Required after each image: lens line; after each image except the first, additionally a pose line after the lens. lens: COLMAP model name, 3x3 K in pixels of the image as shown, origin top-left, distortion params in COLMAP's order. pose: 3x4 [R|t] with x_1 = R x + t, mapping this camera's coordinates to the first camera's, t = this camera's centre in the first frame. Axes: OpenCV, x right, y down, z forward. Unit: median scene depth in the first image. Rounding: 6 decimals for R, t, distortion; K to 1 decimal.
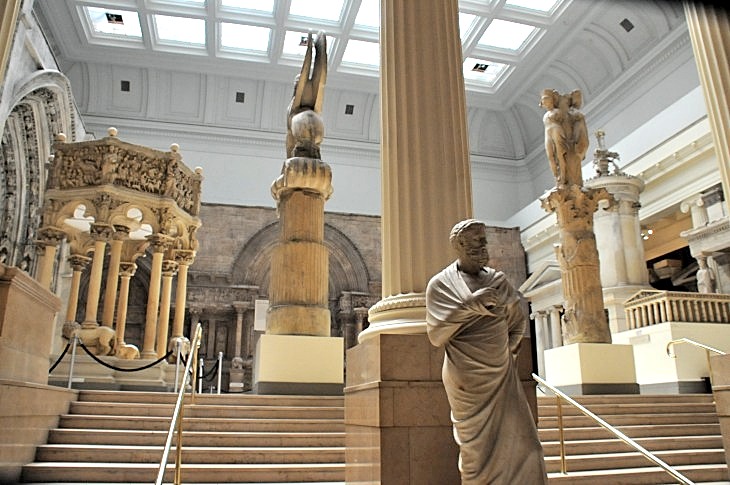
lens RADIAL K [[576.4, 0, 366.0], [0, 576.4, 237.2], [0, 0, 1]] dist [-0.108428, 0.015102]
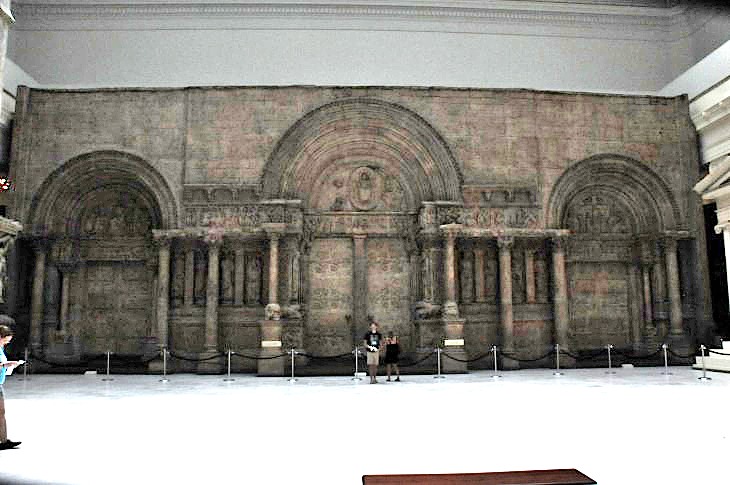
lens RADIAL K [[576.4, 0, 363.3], [0, 576.4, 245.9], [0, 0, 1]] dist [-0.108428, 0.015102]
pose [[0.982731, -0.033032, -0.182069, 0.012348], [0.062518, 0.985350, 0.158675, 0.033520], [0.174160, -0.167317, 0.970399, 0.318881]]
